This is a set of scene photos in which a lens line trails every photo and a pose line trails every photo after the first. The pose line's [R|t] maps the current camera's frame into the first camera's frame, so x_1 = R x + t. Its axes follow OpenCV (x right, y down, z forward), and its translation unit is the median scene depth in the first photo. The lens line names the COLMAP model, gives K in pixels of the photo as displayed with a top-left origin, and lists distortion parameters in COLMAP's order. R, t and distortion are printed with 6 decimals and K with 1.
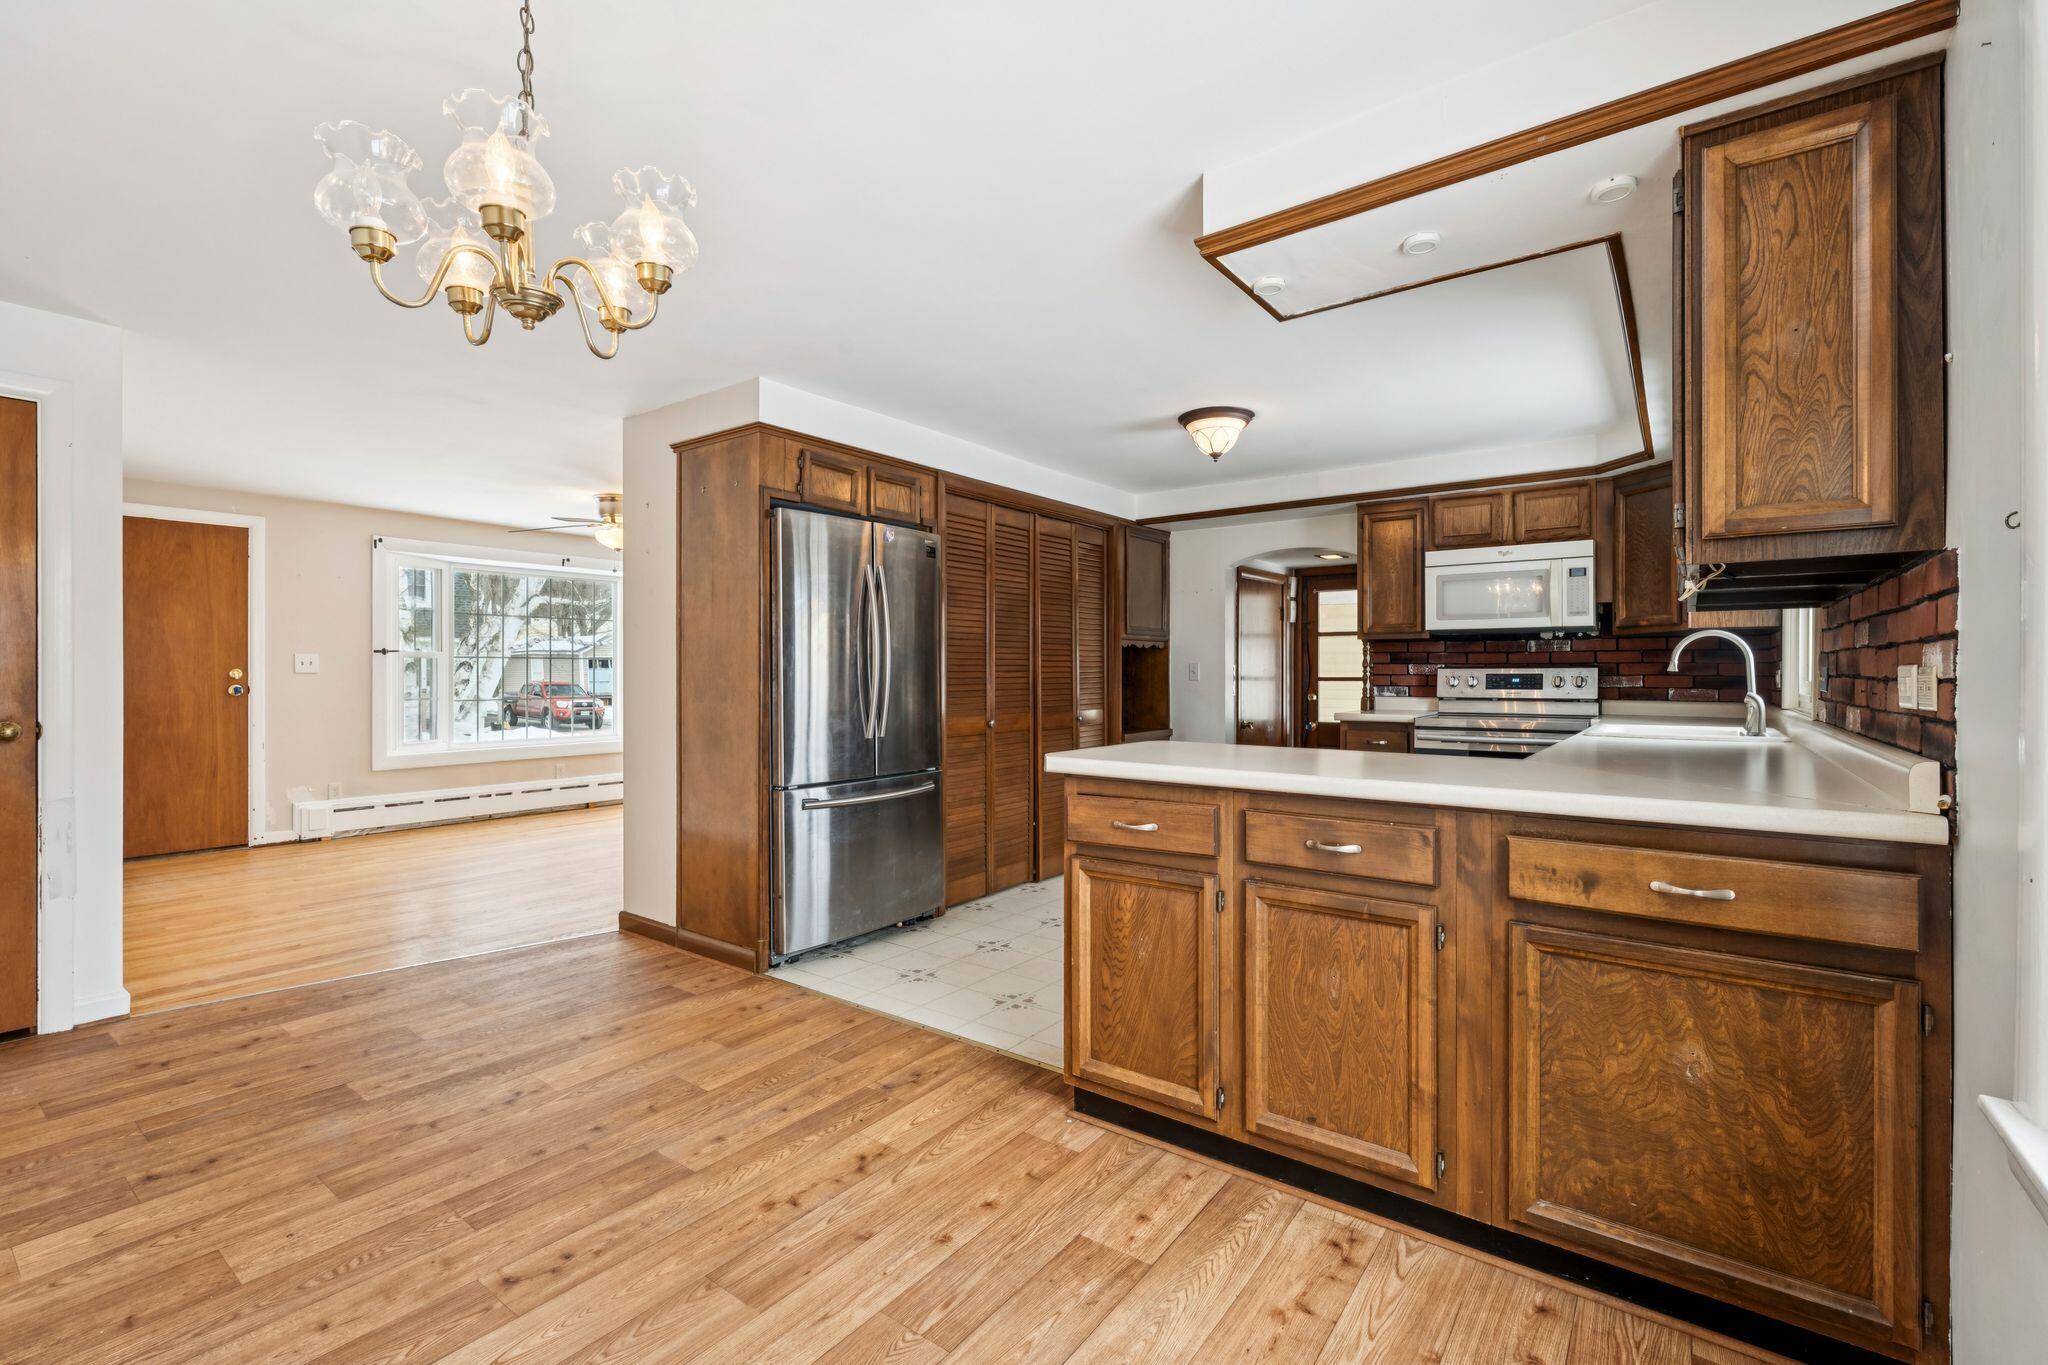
lens RADIAL K [[896.1, 0, 1027.5], [0, 896.1, 674.5], [0, 0, 1]] dist [-0.004254, 0.001449]
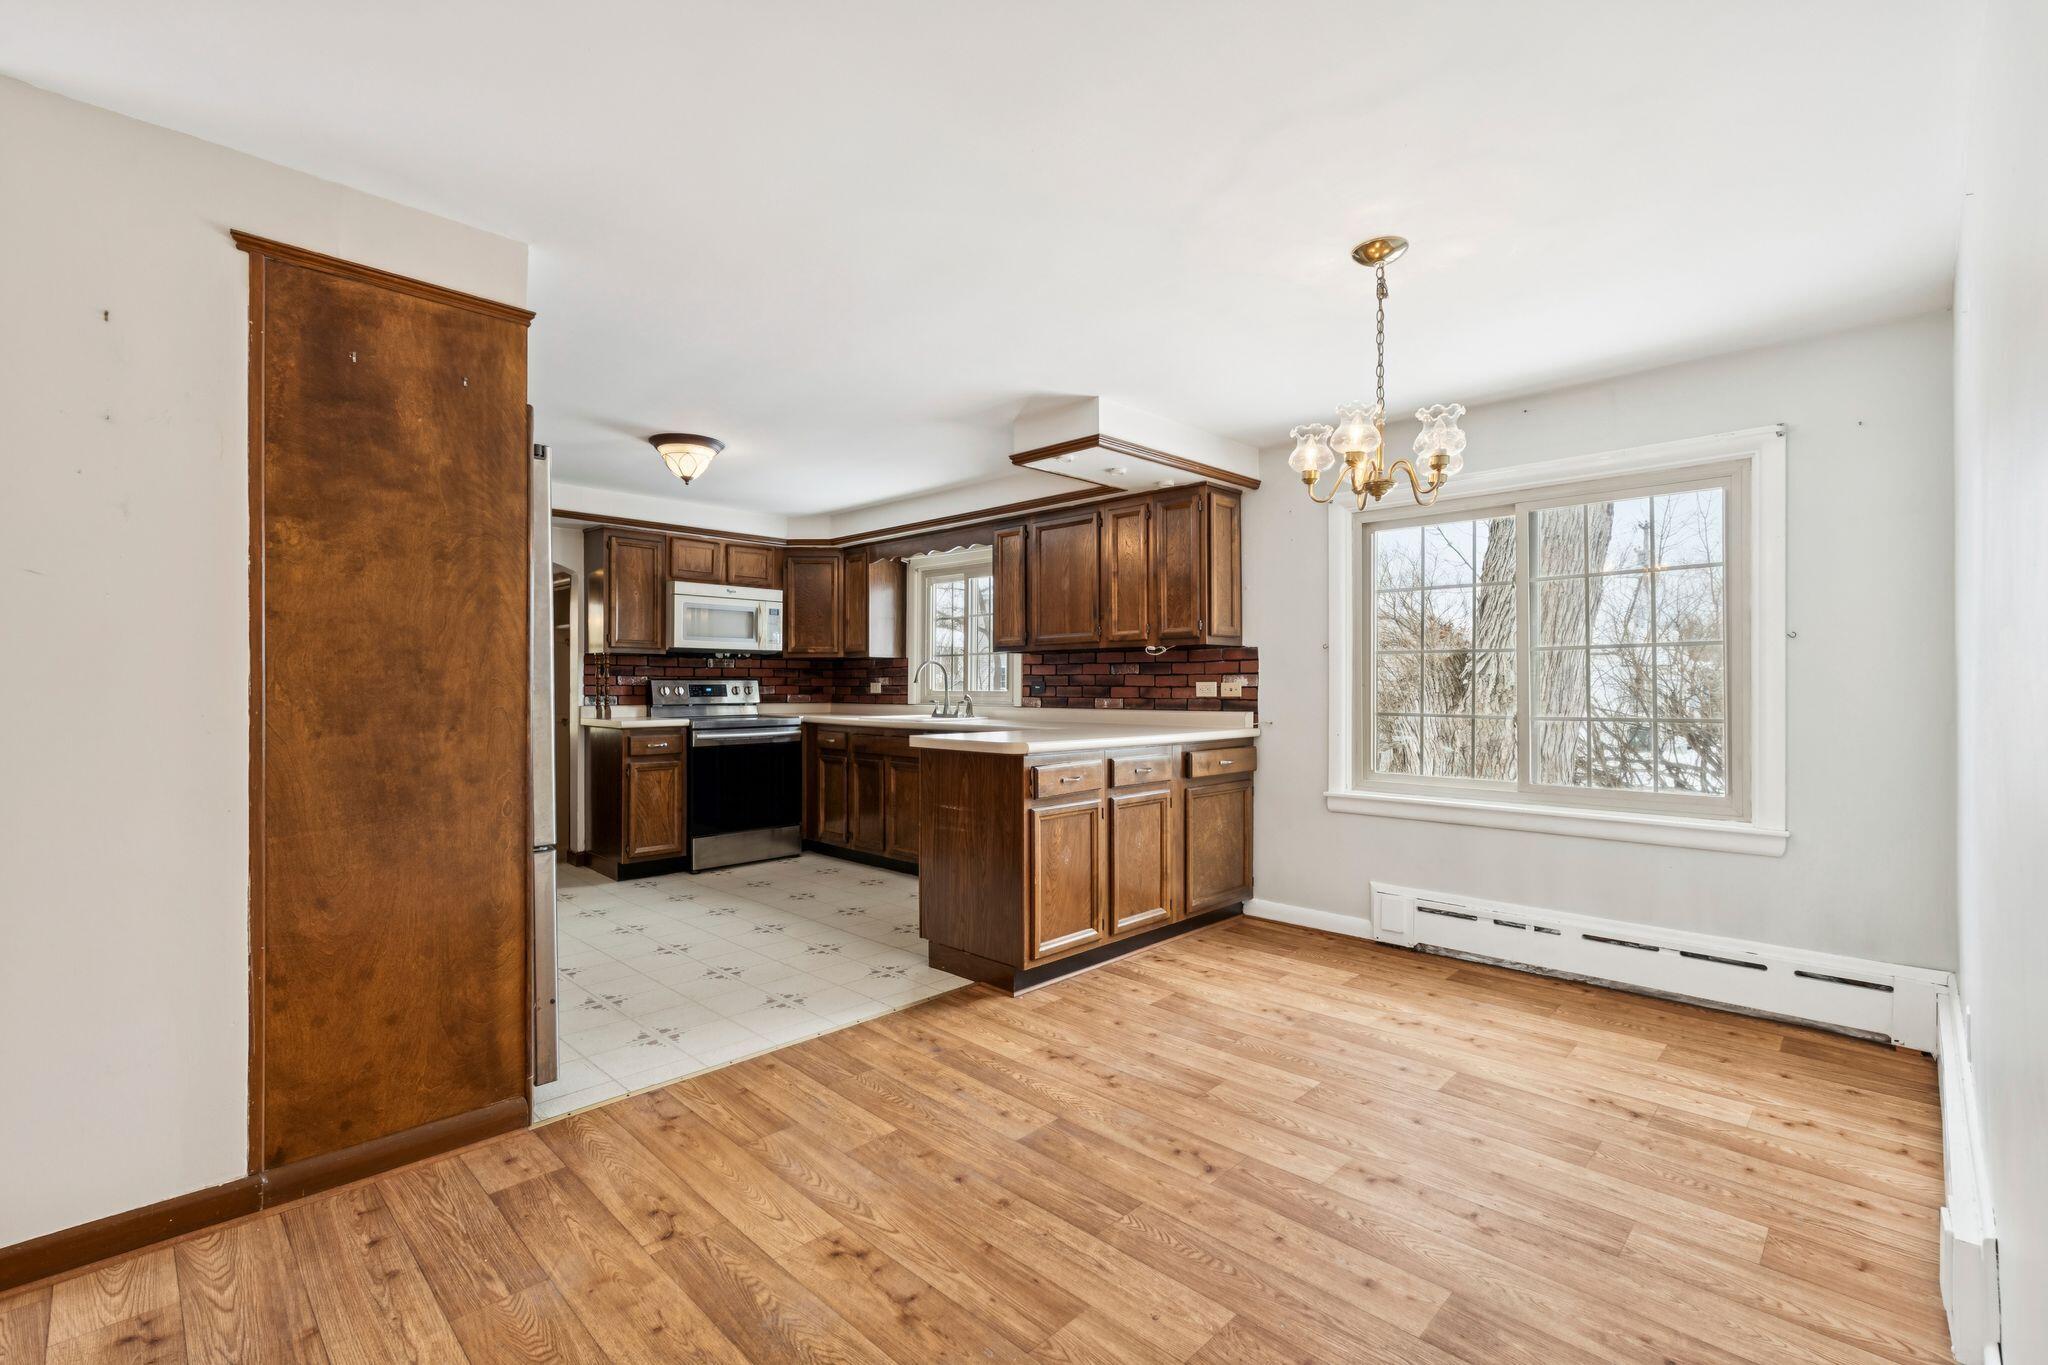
lens RADIAL K [[896.1, 0, 1020.1], [0, 896.1, 687.0], [0, 0, 1]] dist [-0.004254, 0.001449]
pose [[0.140965, -0.002417, 0.990012, -0.721925], [0.000519, 0.999997, 0.002368, -0.000104], [-0.990014, 0.000180, 0.140966, 0.422426]]
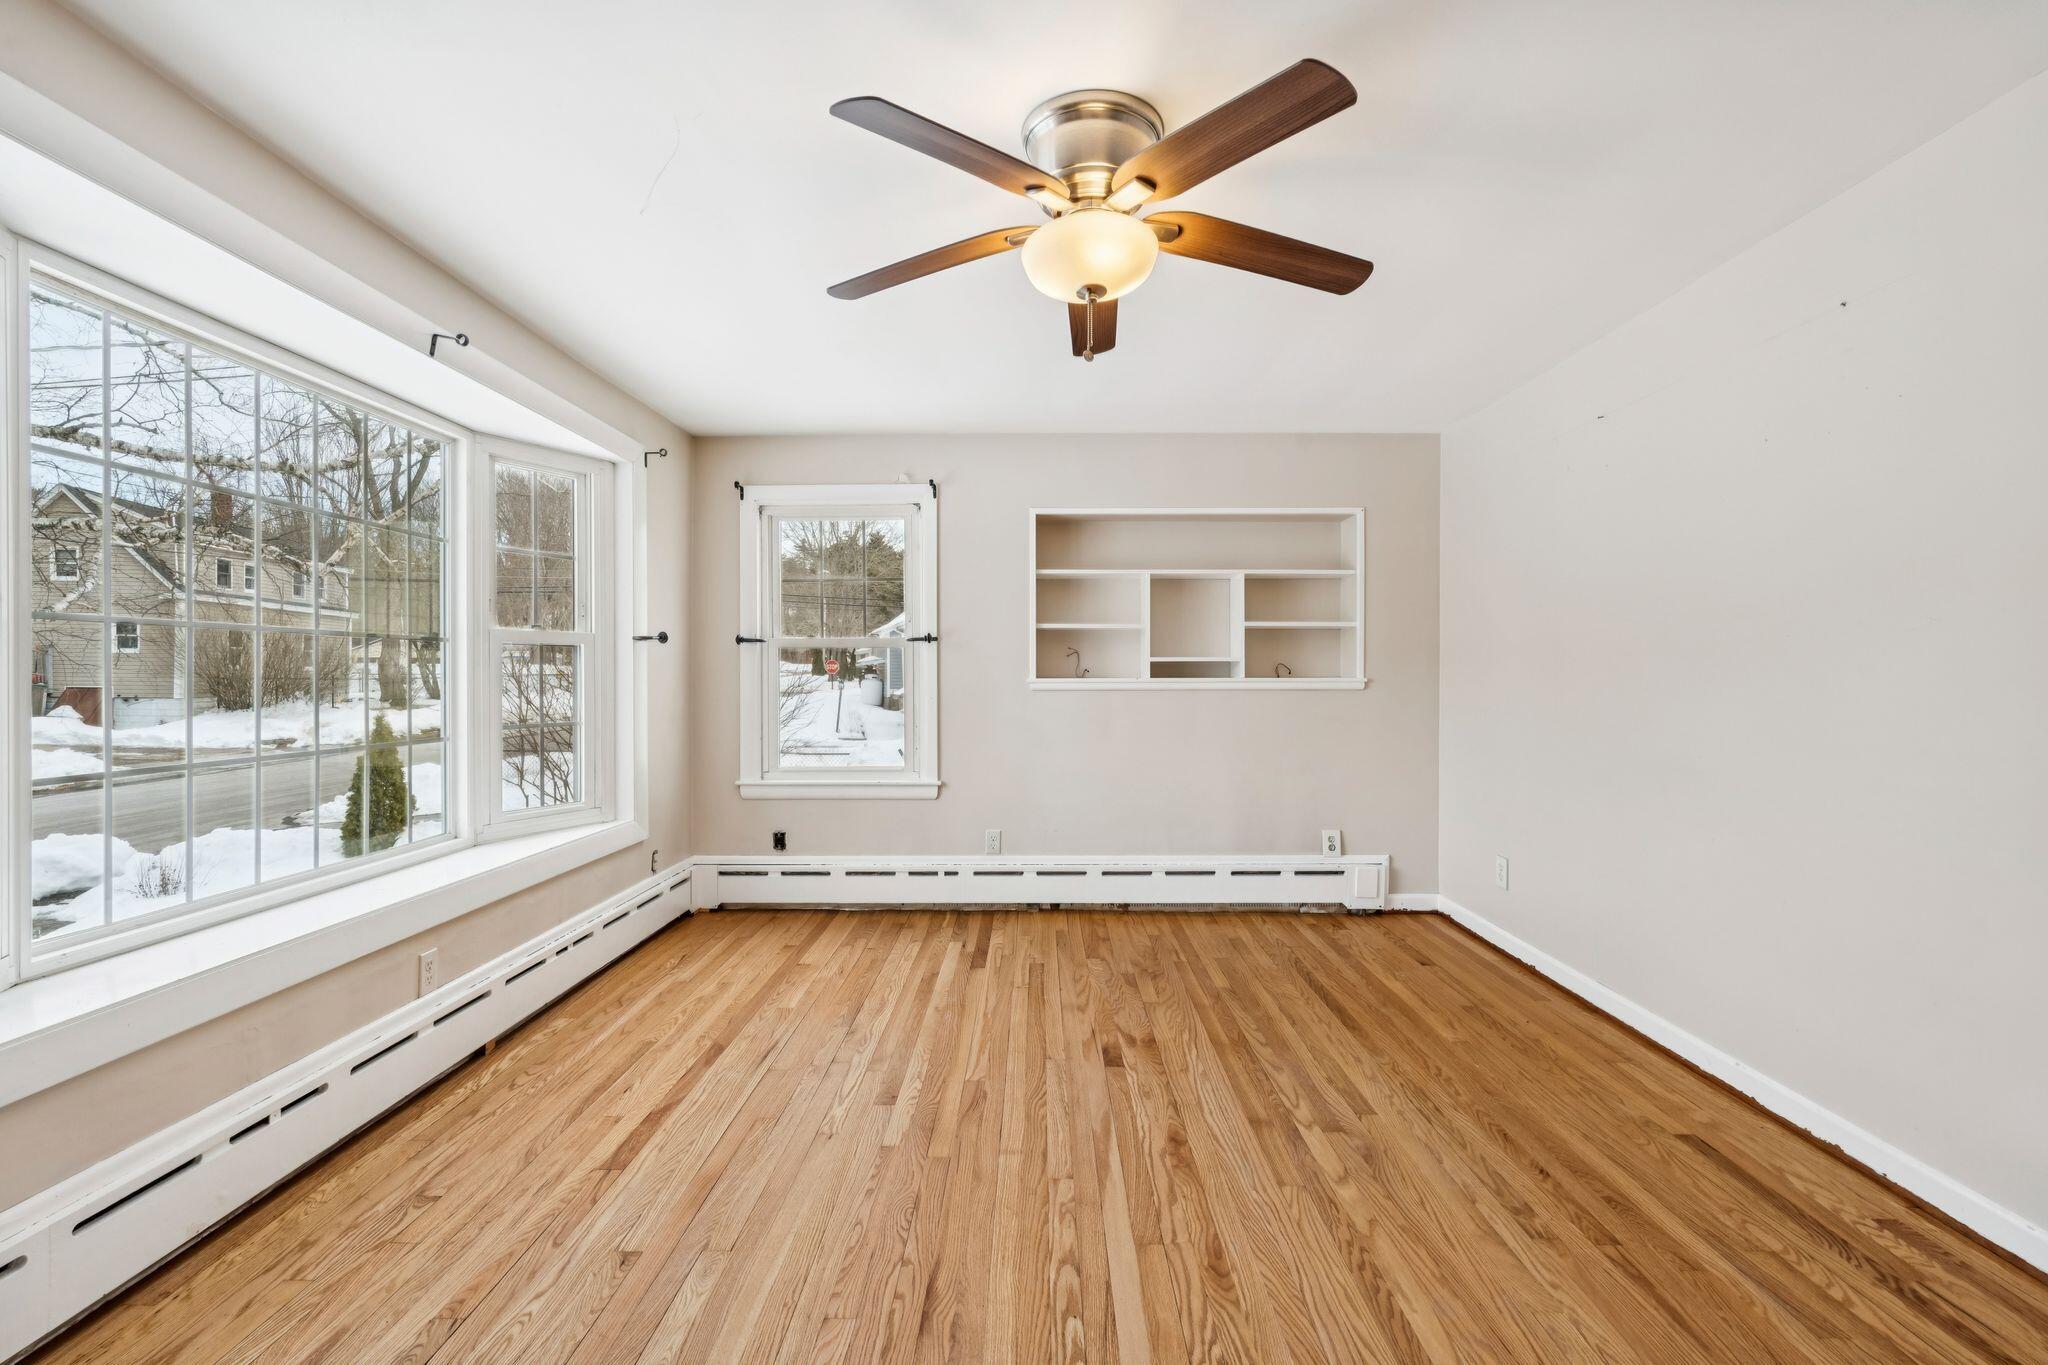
lens RADIAL K [[896.1, 0, 1024.4], [0, 896.1, 677.3], [0, 0, 1]] dist [-0.004254, 0.001449]
pose [[0.817433, -0.003403, 0.576014, -0.914576], [0.004131, 0.999991, 0.000046, 0.000551], [-0.576009, 0.002341, 0.817440, 1.034328]]
